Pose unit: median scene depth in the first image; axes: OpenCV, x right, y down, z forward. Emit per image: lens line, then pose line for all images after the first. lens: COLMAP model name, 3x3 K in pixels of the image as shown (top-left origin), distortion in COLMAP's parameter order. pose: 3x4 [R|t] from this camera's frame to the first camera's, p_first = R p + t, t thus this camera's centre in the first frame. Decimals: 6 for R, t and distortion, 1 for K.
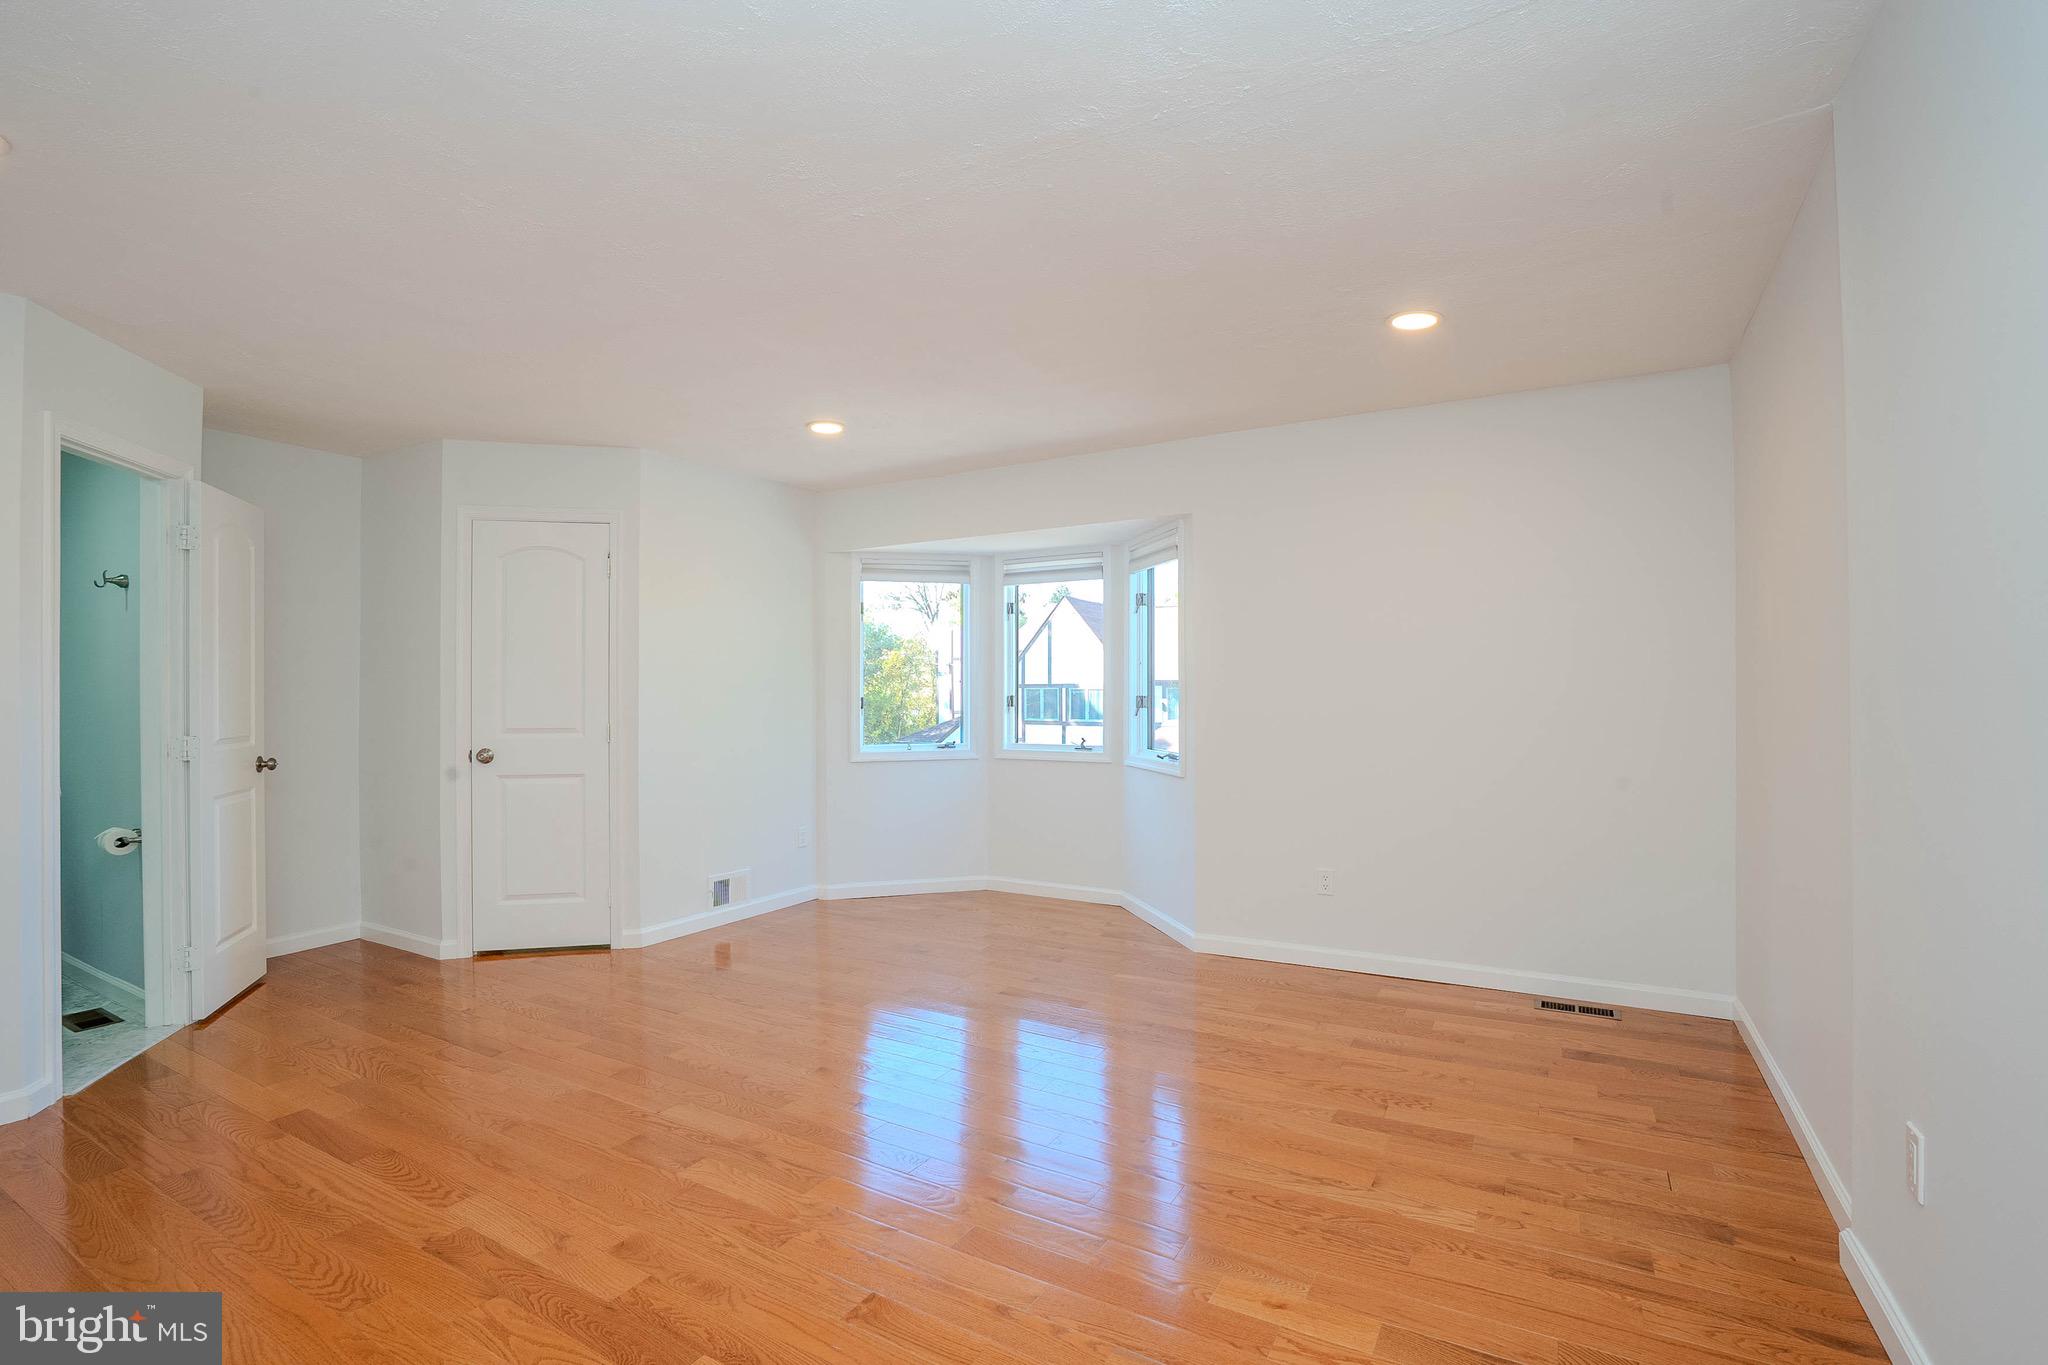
lens RADIAL K [[940.9, 0, 1024.0], [0, 940.9, 682.5], [0, 0, 1]] dist [-0.068600, 0.028504]
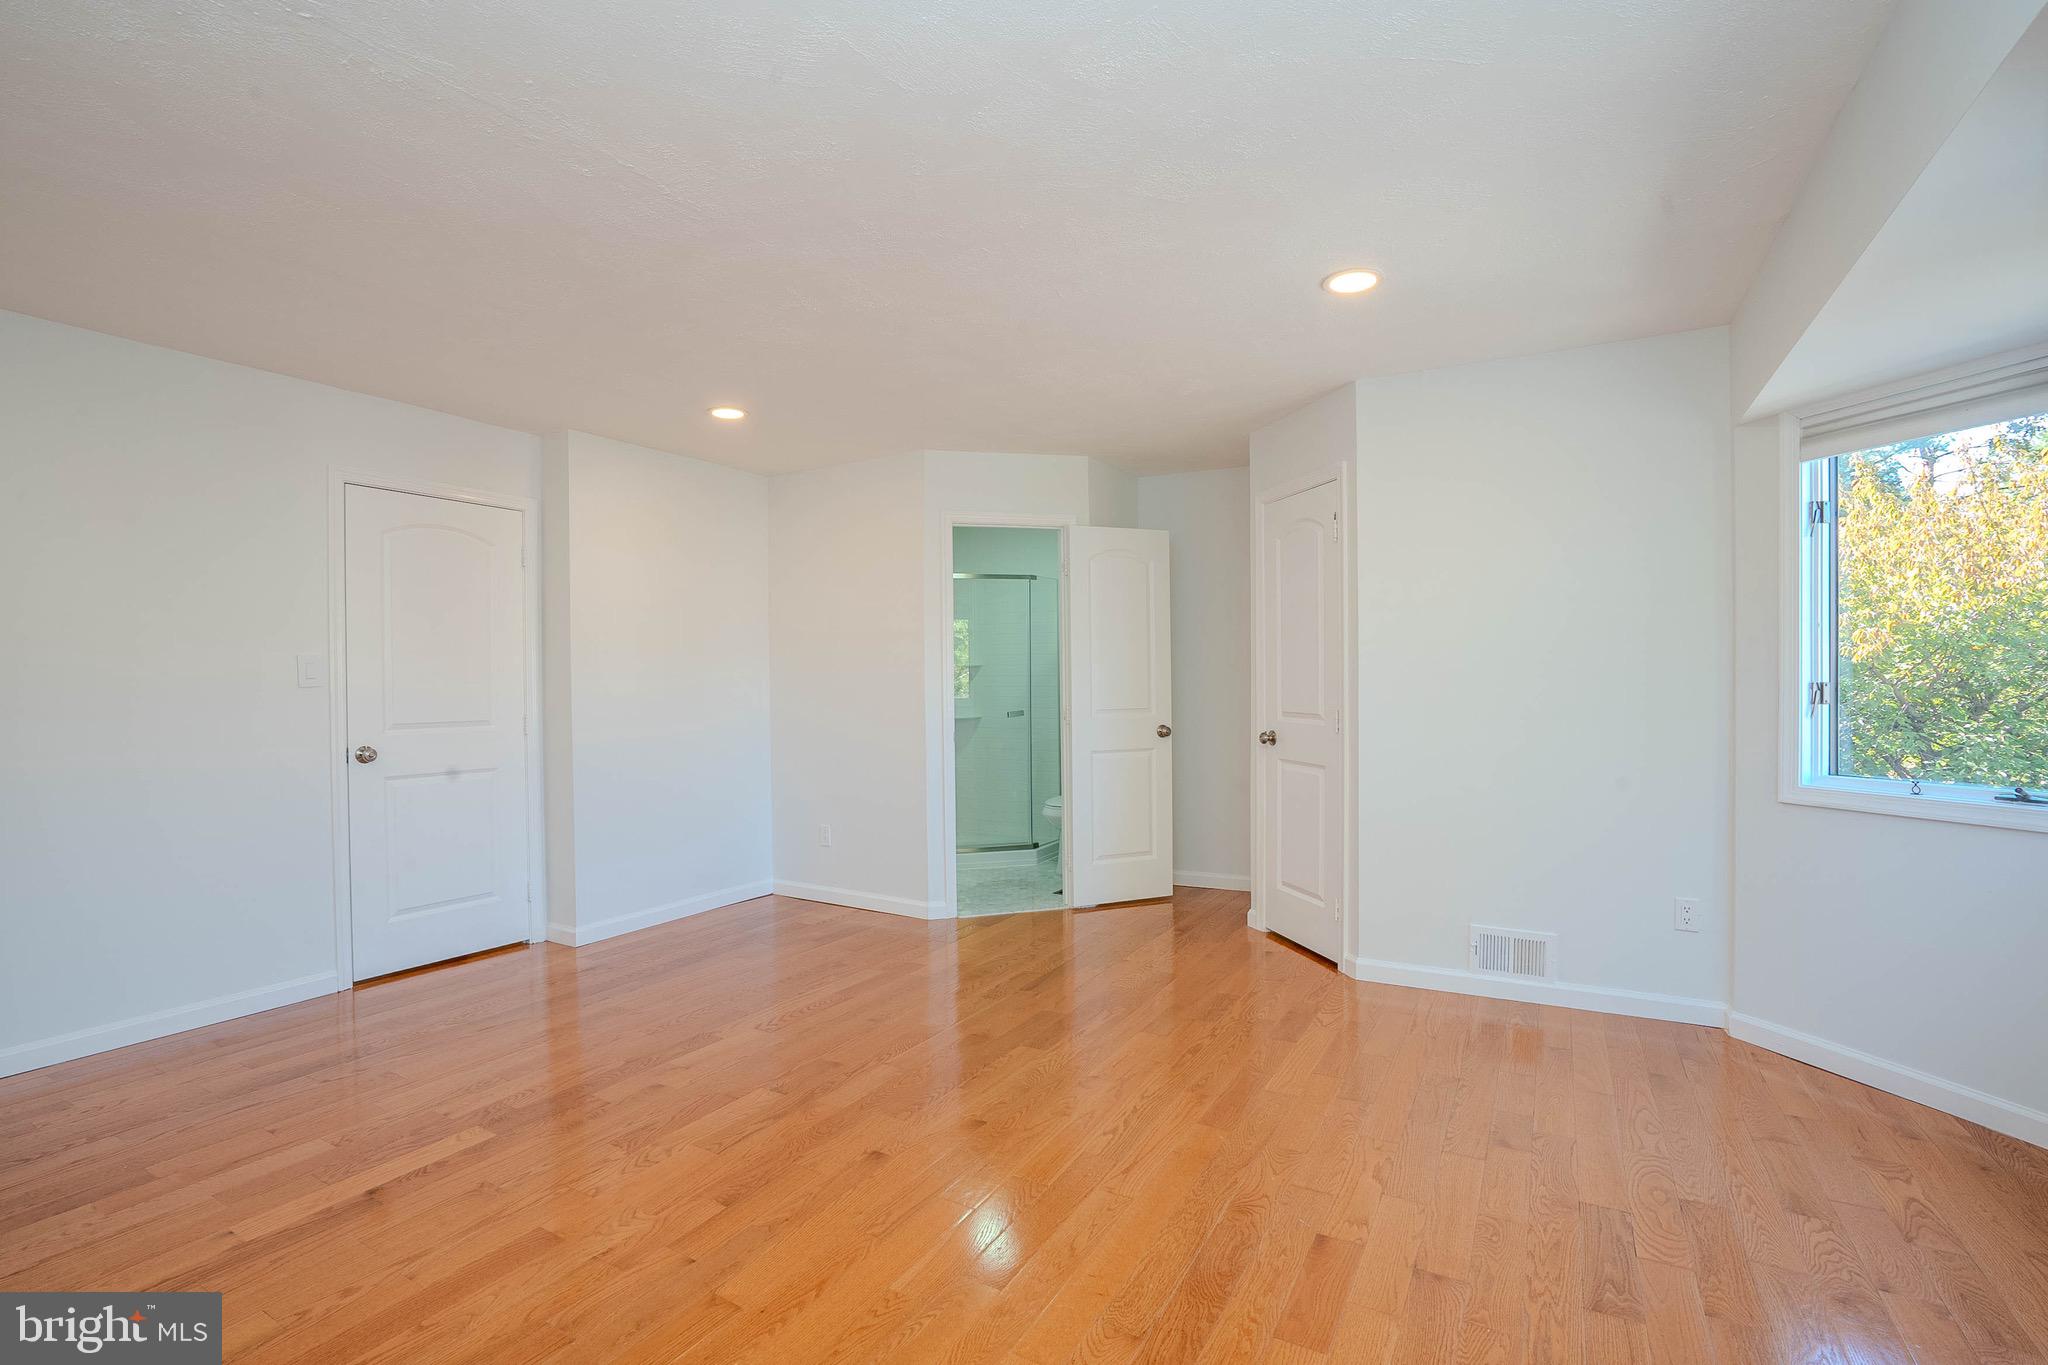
lens RADIAL K [[940.9, 0, 1024.0], [0, 940.9, 682.5], [0, 0, 1]] dist [-0.068600, 0.028504]
pose [[-0.000306, 0.010708, -0.999943, 0.441148], [0.019373, 0.999755, 0.010700, 0.002496], [0.999812, -0.019368, -0.000514, 0.733734]]
